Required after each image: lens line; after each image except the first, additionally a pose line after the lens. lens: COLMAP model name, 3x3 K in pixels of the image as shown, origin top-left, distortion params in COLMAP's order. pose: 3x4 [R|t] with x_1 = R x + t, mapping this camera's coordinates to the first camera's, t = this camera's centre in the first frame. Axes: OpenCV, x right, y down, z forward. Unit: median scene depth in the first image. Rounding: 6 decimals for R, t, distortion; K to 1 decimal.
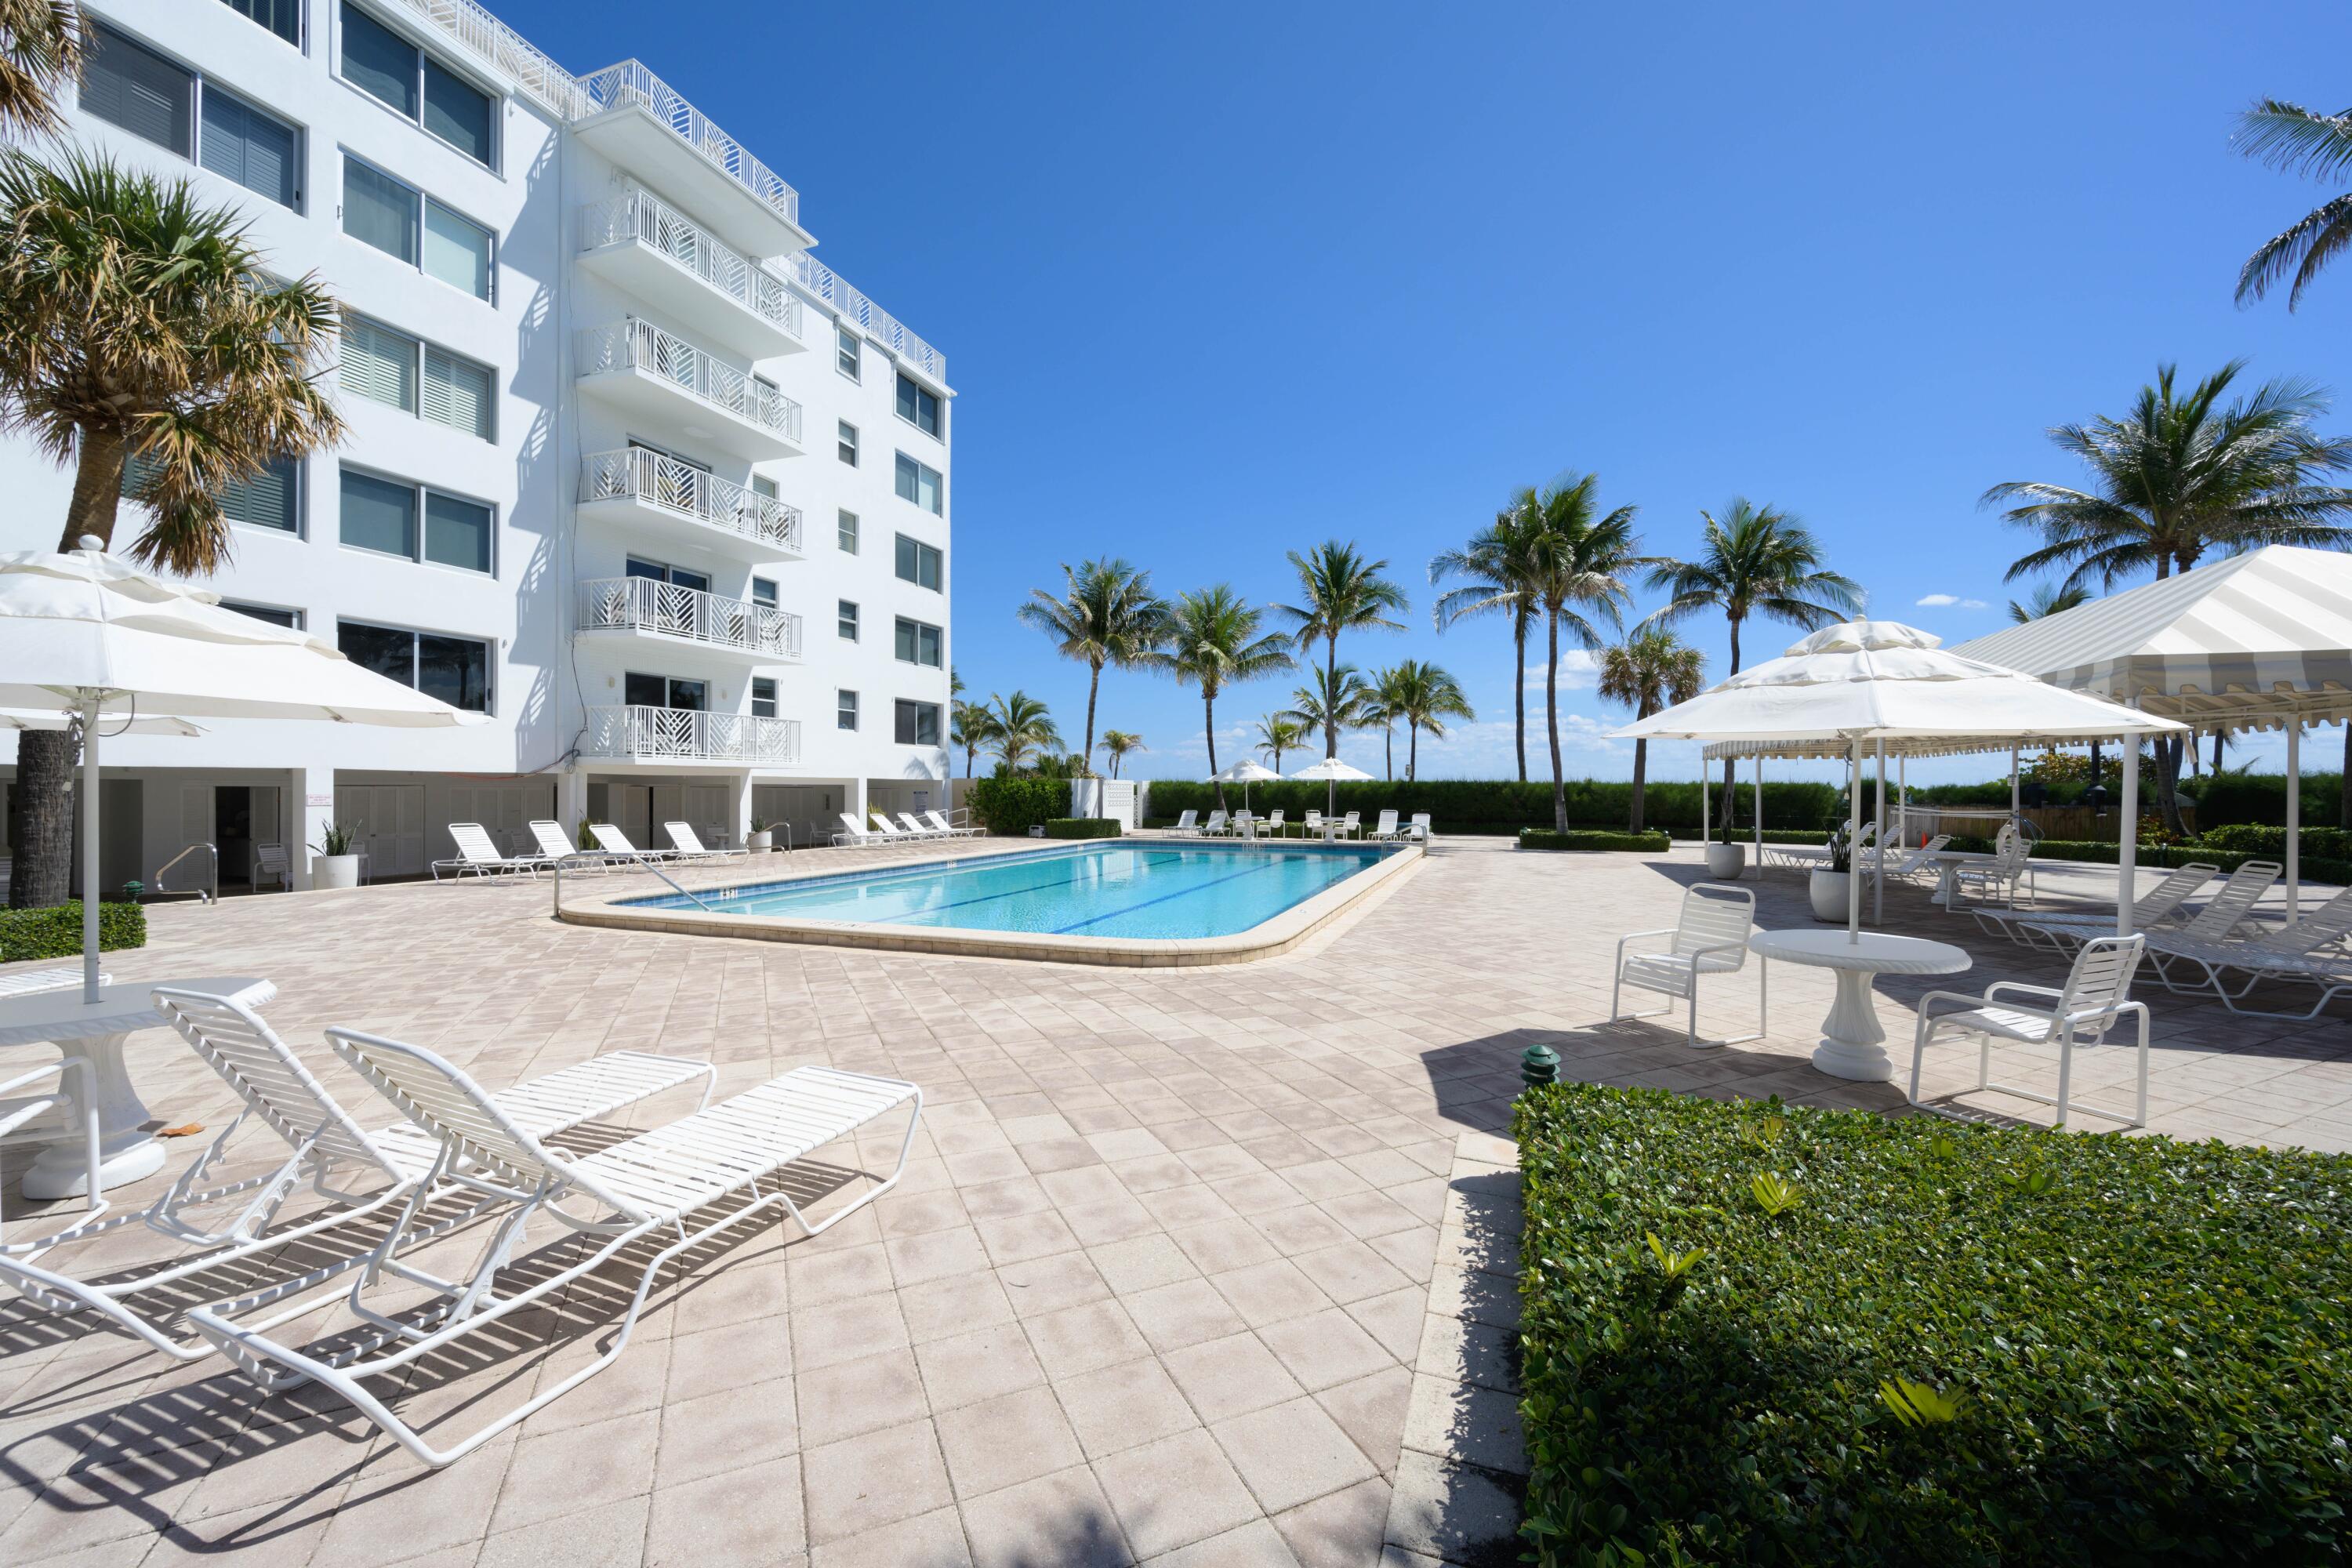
lens RADIAL K [[906.6, 0, 1176.0], [0, 906.6, 784.0], [0, 0, 1]] dist [-0.002898, -0.000016]
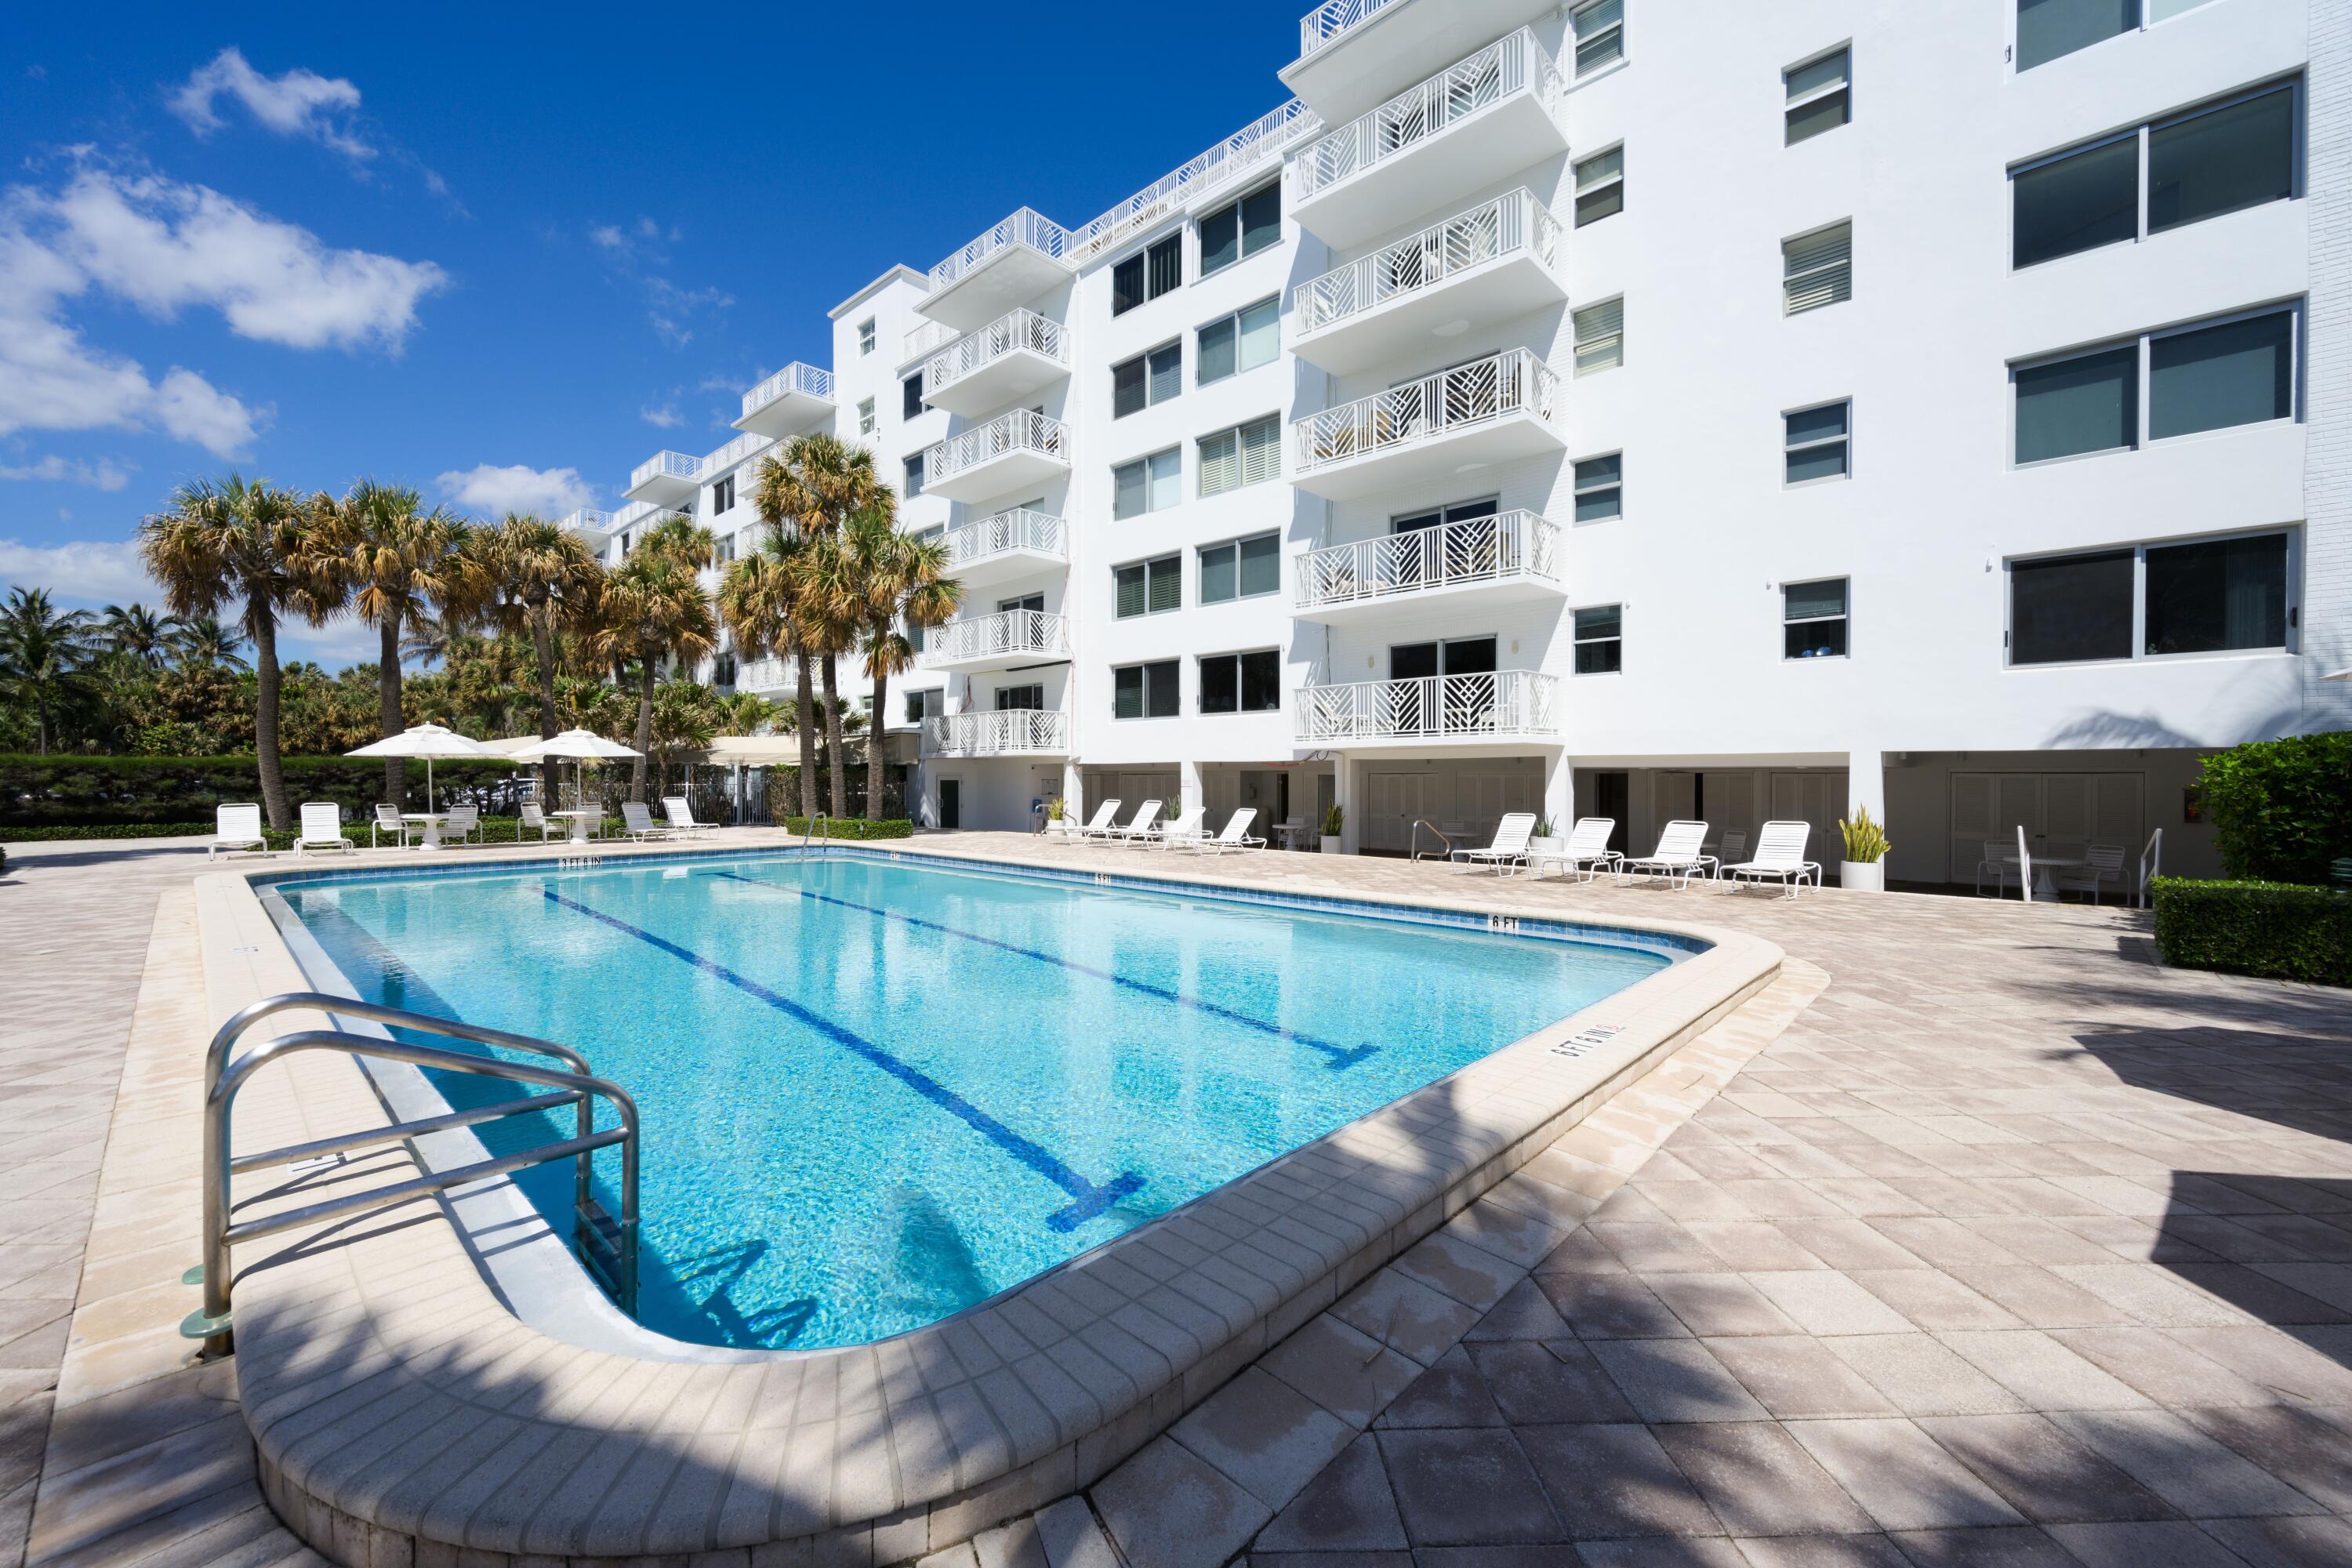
lens RADIAL K [[906.6, 0, 1176.0], [0, 906.6, 784.0], [0, 0, 1]] dist [-0.002898, -0.000016]
pose [[-0.373352, 0.000017, -0.927690, 0.292799], [-0.000666, 1.000000, 0.000286, 0.013041], [0.927689, 0.000725, -0.373352, 1.036618]]
